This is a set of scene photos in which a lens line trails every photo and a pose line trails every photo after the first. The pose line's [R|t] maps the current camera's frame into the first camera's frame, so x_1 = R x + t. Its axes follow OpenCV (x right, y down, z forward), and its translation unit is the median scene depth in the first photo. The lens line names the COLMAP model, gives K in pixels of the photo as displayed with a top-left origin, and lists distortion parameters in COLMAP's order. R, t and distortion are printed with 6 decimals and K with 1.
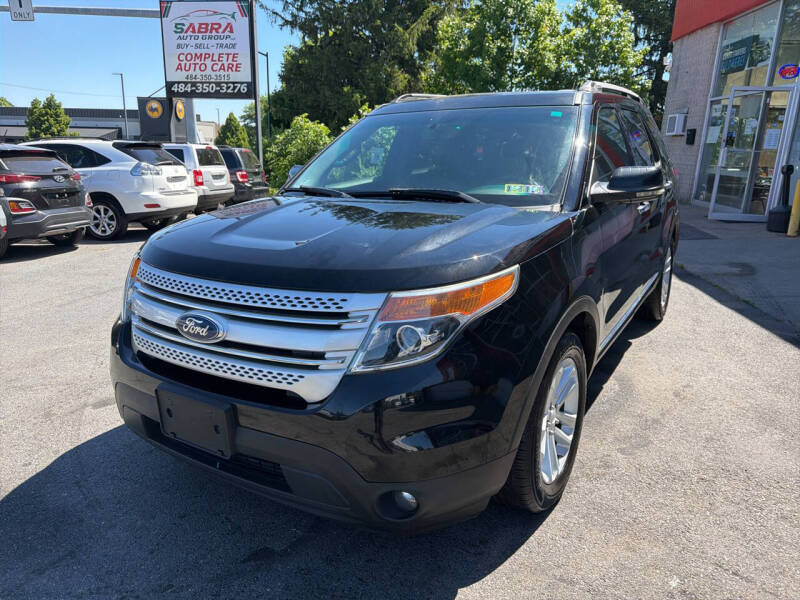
lens RADIAL K [[583.5, 0, 397.0], [0, 583.5, 300.1], [0, 0, 1]] dist [-0.005072, 0.004651]
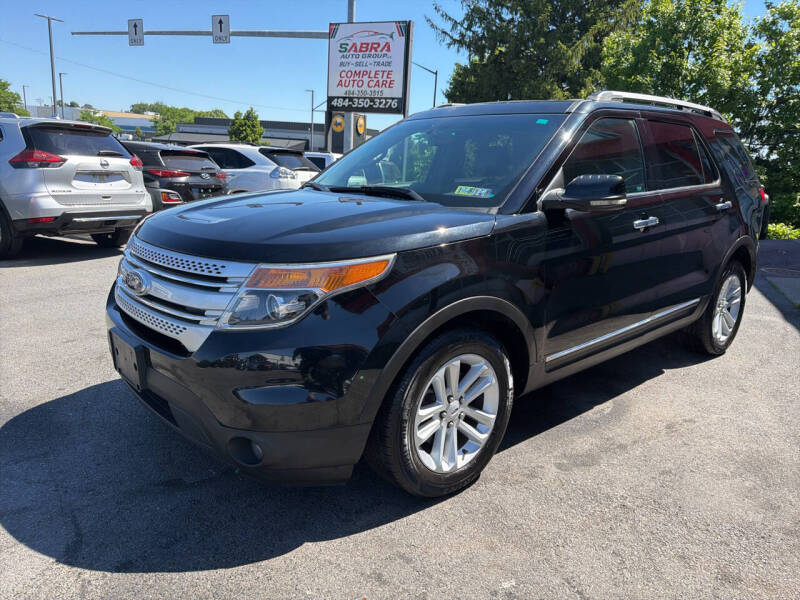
lens RADIAL K [[578.1, 0, 397.4], [0, 578.1, 303.7], [0, 0, 1]] dist [0.020142, -0.025720]
pose [[0.957614, 0.105517, -0.268033, 0.065070], [-0.111155, 0.993786, -0.005903, 0.004775], [0.265744, 0.035446, 0.963392, -0.002268]]
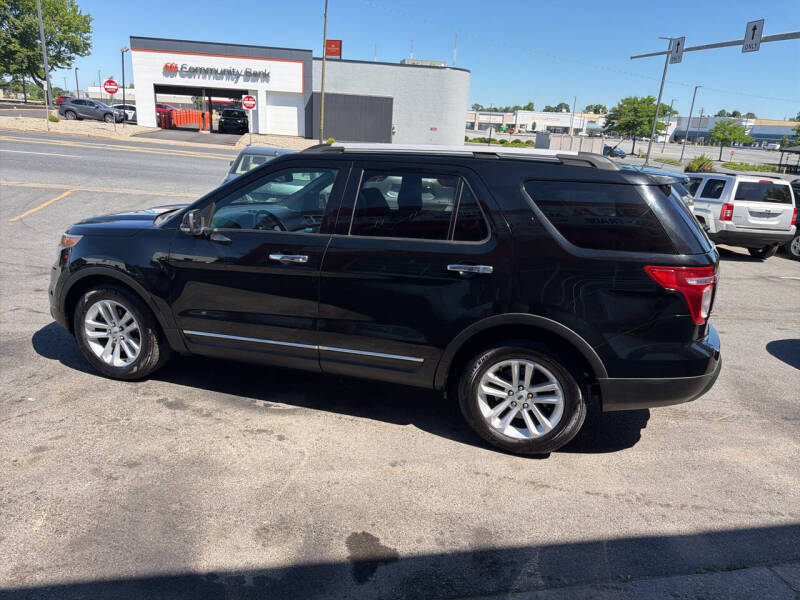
lens RADIAL K [[574.6, 0, 397.0], [0, 574.6, 302.2], [0, 0, 1]] dist [0.006987, -0.007672]
pose [[0.258537, 0.281919, -0.923948, 0.326382], [-0.298052, 0.933082, 0.201305, -0.078190], [0.918871, 0.223340, 0.325263, 0.184692]]
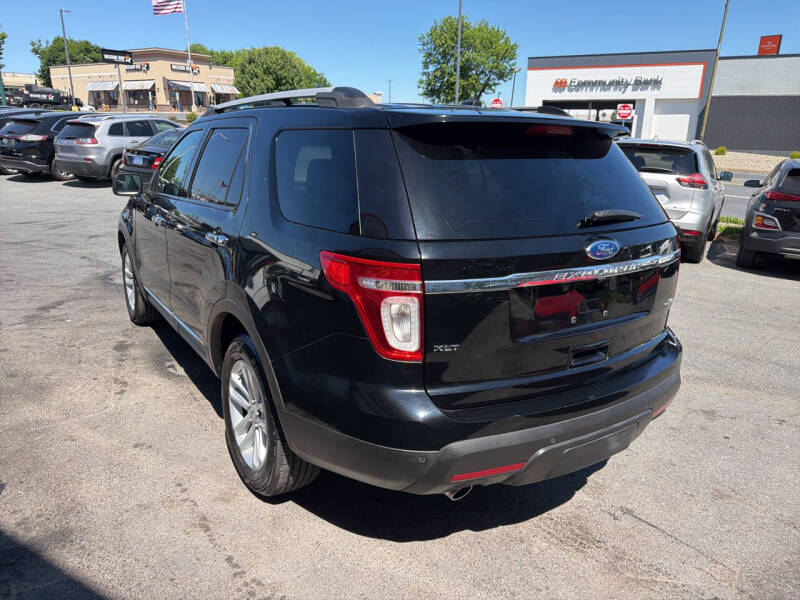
lens RADIAL K [[577.0, 0, 405.0], [0, 577.0, 300.8], [0, 0, 1]] dist [0.028374, -0.038895]
pose [[-0.418780, 0.235974, -0.876892, 0.268079], [-0.261395, 0.893450, 0.365266, -0.119529], [0.869653, 0.382181, -0.312476, 0.394076]]
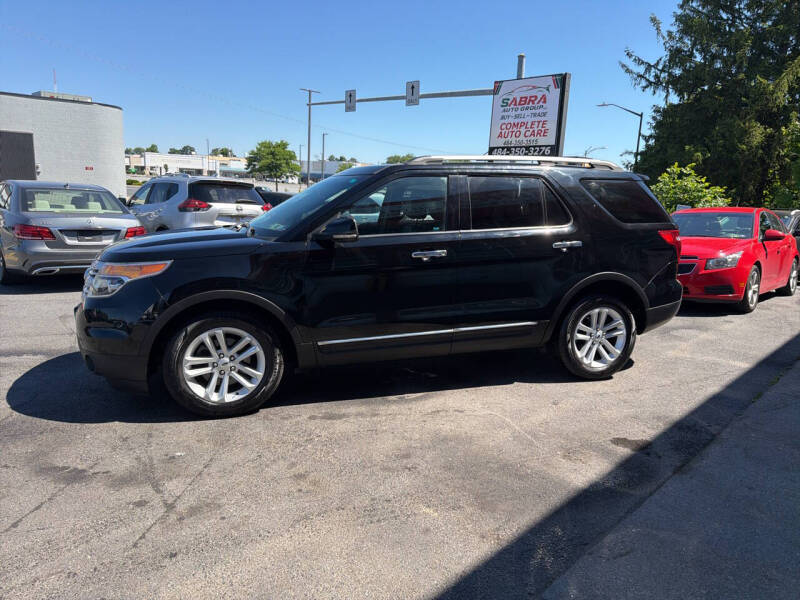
lens RADIAL K [[566.4, 0, 401.8], [0, 566.4, 311.4], [0, 0, 1]] dist [0.052144, -0.080547]
pose [[0.773797, 0.151248, -0.615111, 0.246767], [-0.192689, 0.981259, -0.001121, -0.005474], [0.603414, 0.119393, 0.788440, 0.004083]]
